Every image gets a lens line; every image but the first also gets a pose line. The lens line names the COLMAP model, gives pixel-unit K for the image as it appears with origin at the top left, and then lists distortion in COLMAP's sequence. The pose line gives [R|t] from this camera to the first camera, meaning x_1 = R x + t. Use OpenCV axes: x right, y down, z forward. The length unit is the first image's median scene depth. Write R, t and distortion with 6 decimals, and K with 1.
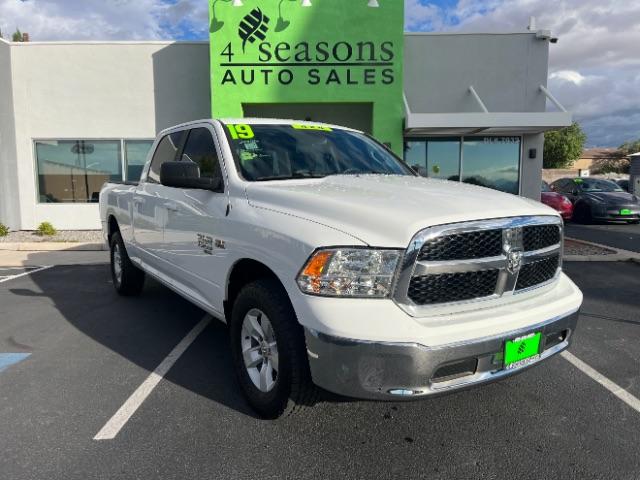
lens RADIAL K [[477.5, 0, 323.1], [0, 477.5, 242.1], [0, 0, 1]] dist [0.004460, -0.005399]
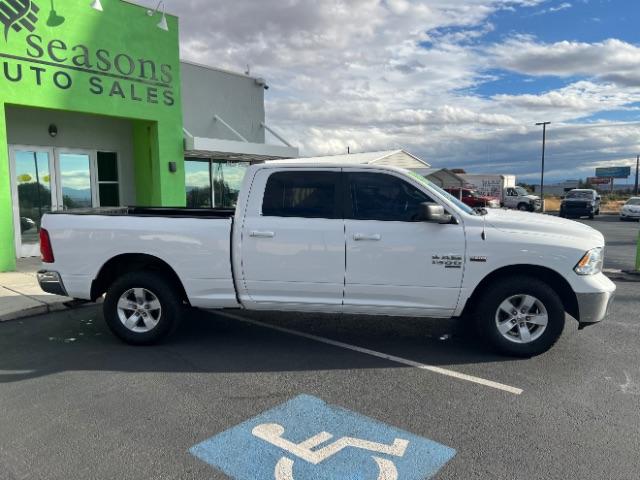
lens RADIAL K [[469.7, 0, 320.0], [0, 469.7, 244.3], [0, 0, 1]] dist [0.054324, -0.073830]
pose [[0.640722, -0.084028, 0.763161, -0.462706], [0.088023, 0.995478, 0.035706, -0.039435], [-0.762711, 0.044298, 0.645221, 0.103342]]
